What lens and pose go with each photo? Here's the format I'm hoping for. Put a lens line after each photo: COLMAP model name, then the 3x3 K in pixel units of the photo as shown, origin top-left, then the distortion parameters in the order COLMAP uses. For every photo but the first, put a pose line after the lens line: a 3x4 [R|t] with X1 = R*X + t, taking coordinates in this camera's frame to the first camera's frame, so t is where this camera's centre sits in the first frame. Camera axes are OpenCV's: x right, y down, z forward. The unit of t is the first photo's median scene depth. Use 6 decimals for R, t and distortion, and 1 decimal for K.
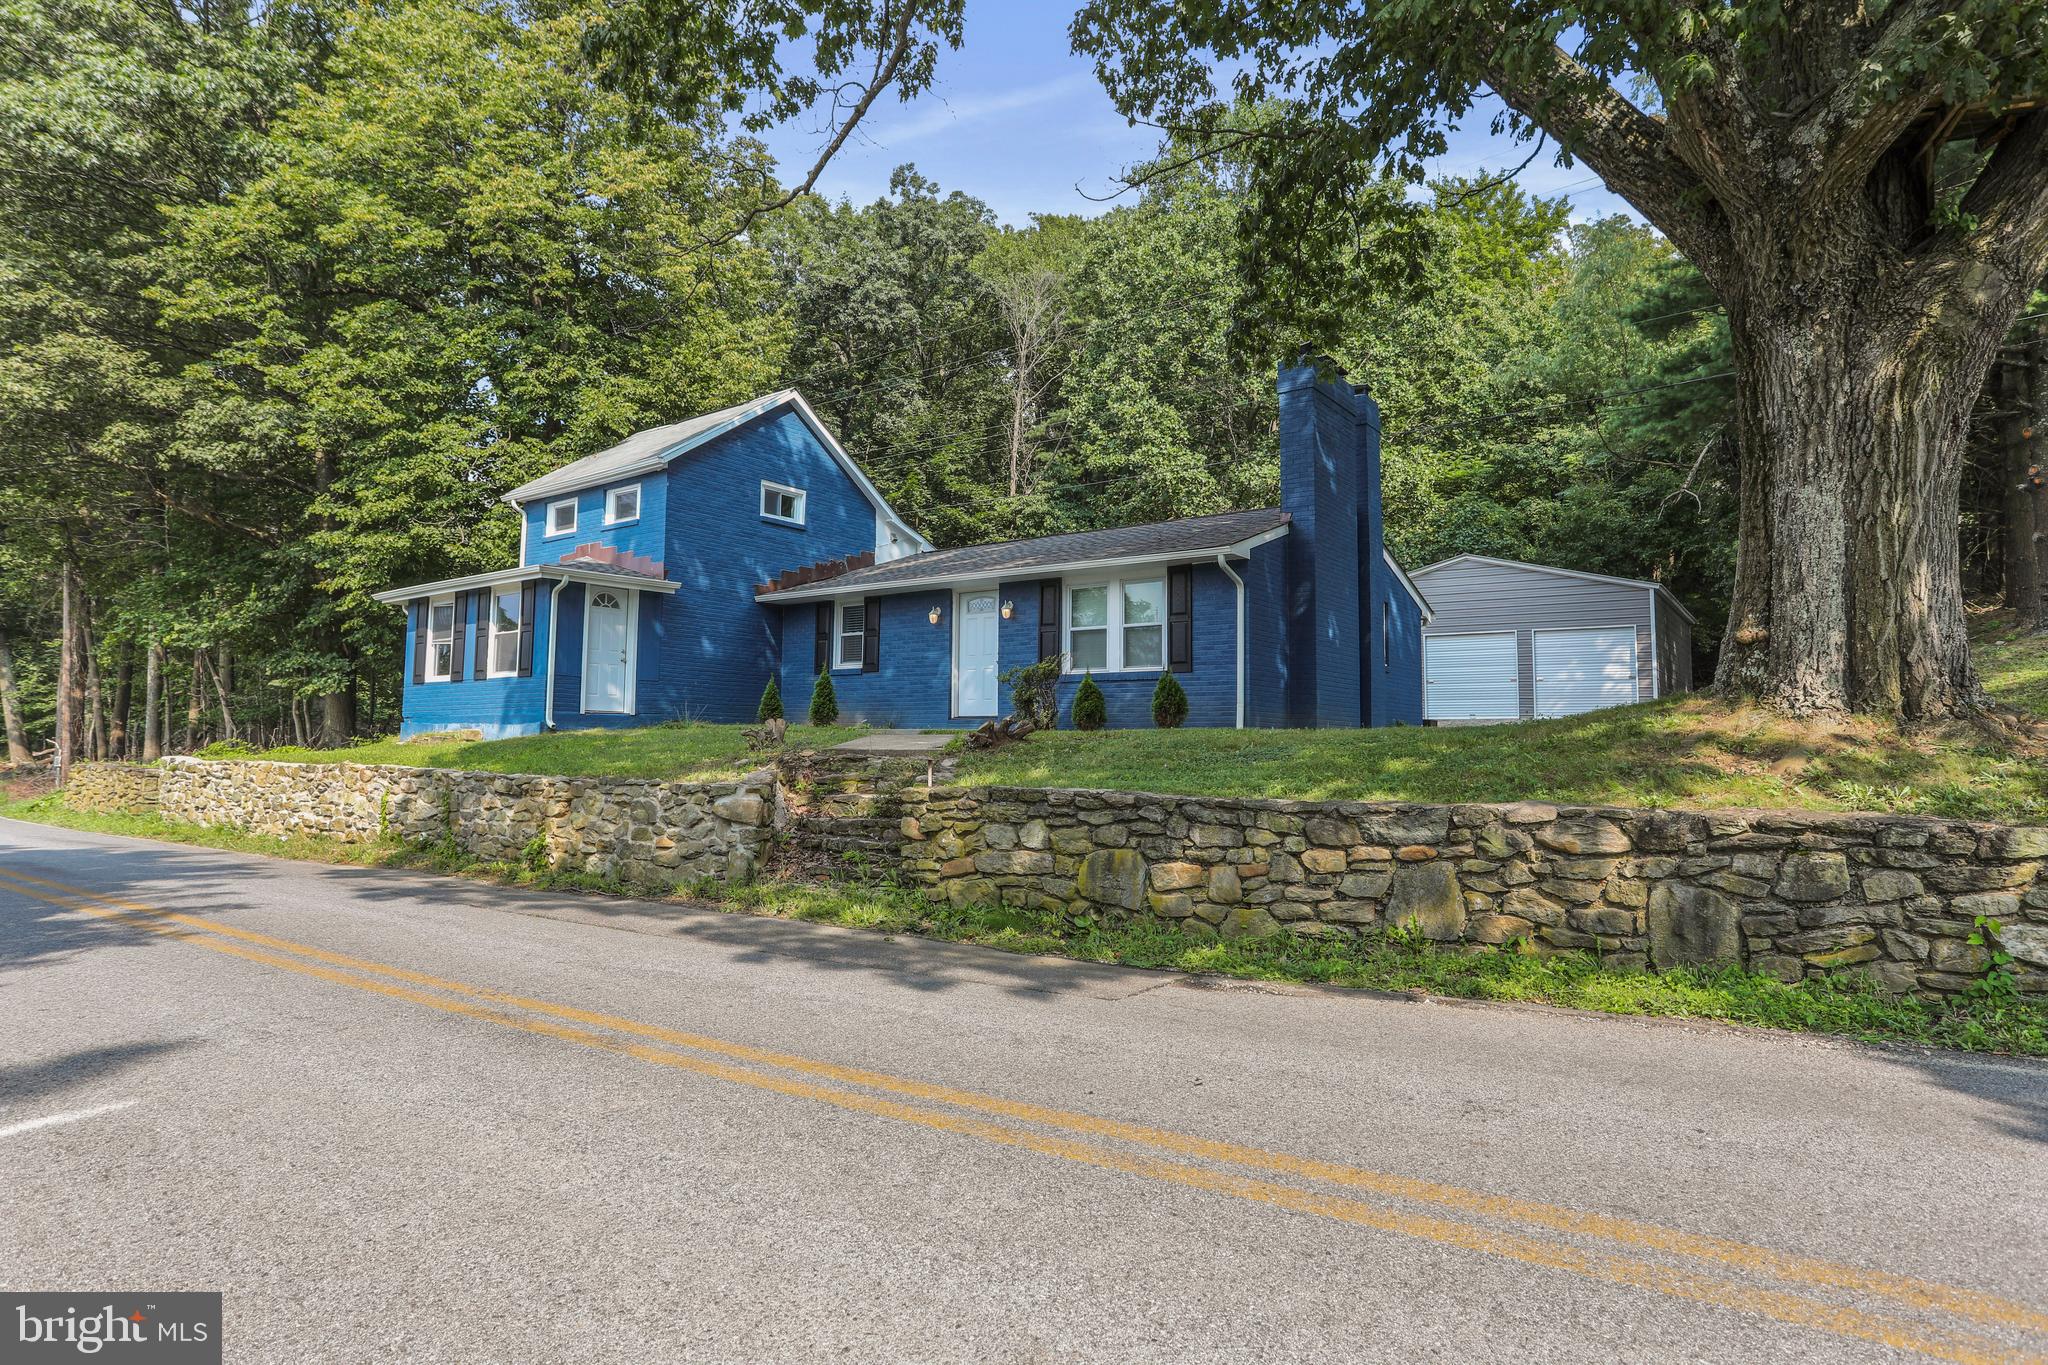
lens RADIAL K [[1122.8, 0, 1030.5], [0, 1122.8, 682.8], [0, 0, 1]] dist [-0.067079, 0.042666]
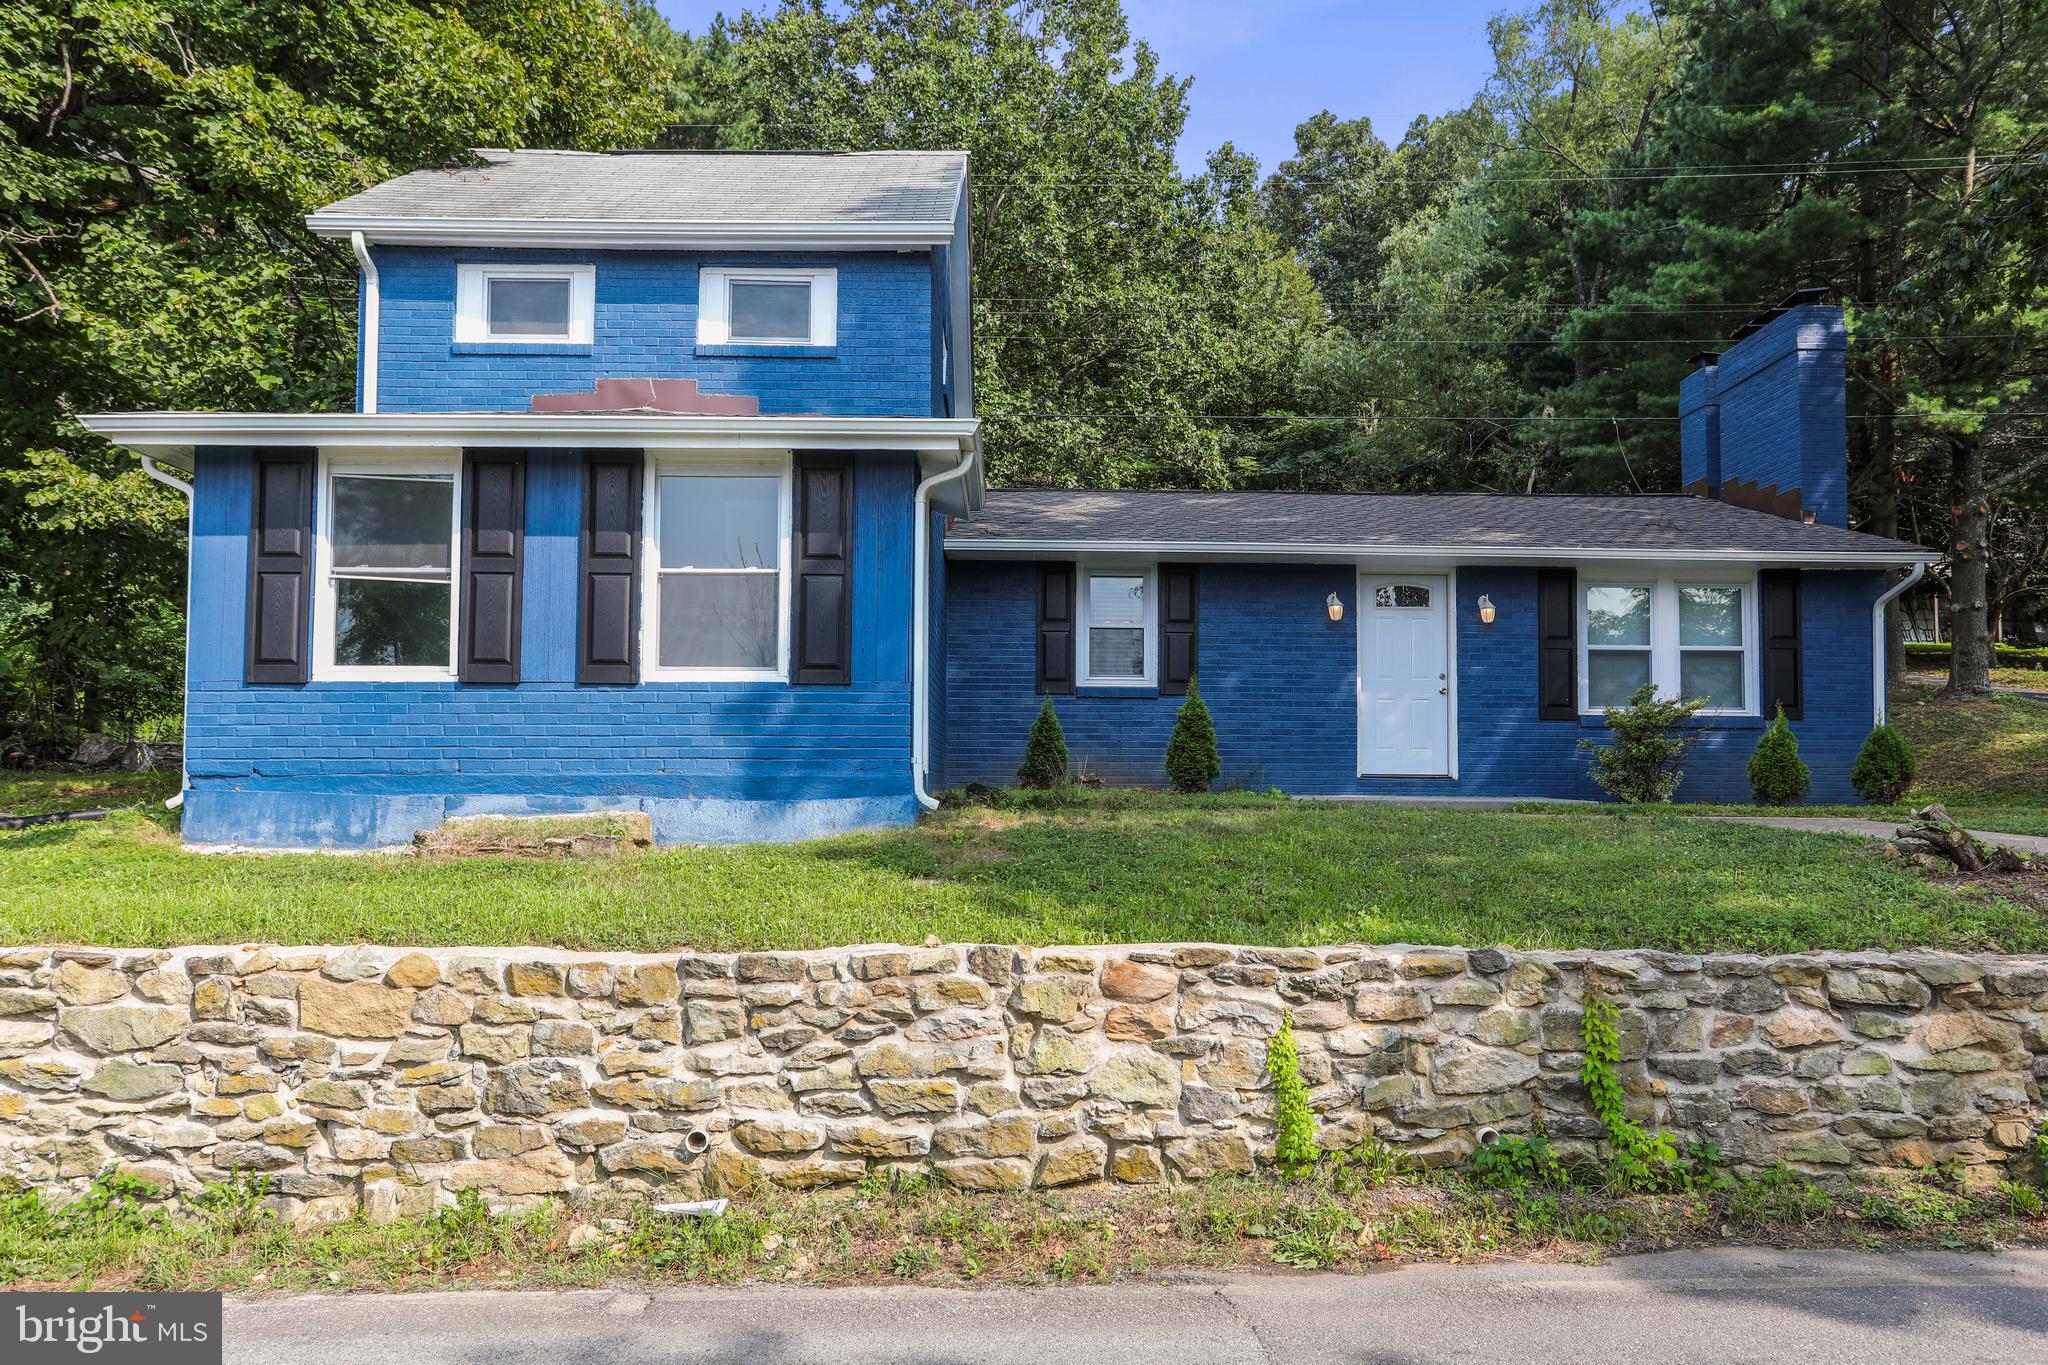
lens RADIAL K [[1416.6, 0, 1024.0], [0, 1416.6, 682.5], [0, 0, 1]] dist [0.007400, 0.006081]
pose [[0.780541, 0.042547, 0.623655, -0.708174], [-0.029722, 0.999079, -0.030961, 0.008040], [-0.624398, 0.005630, 0.781086, 0.536063]]
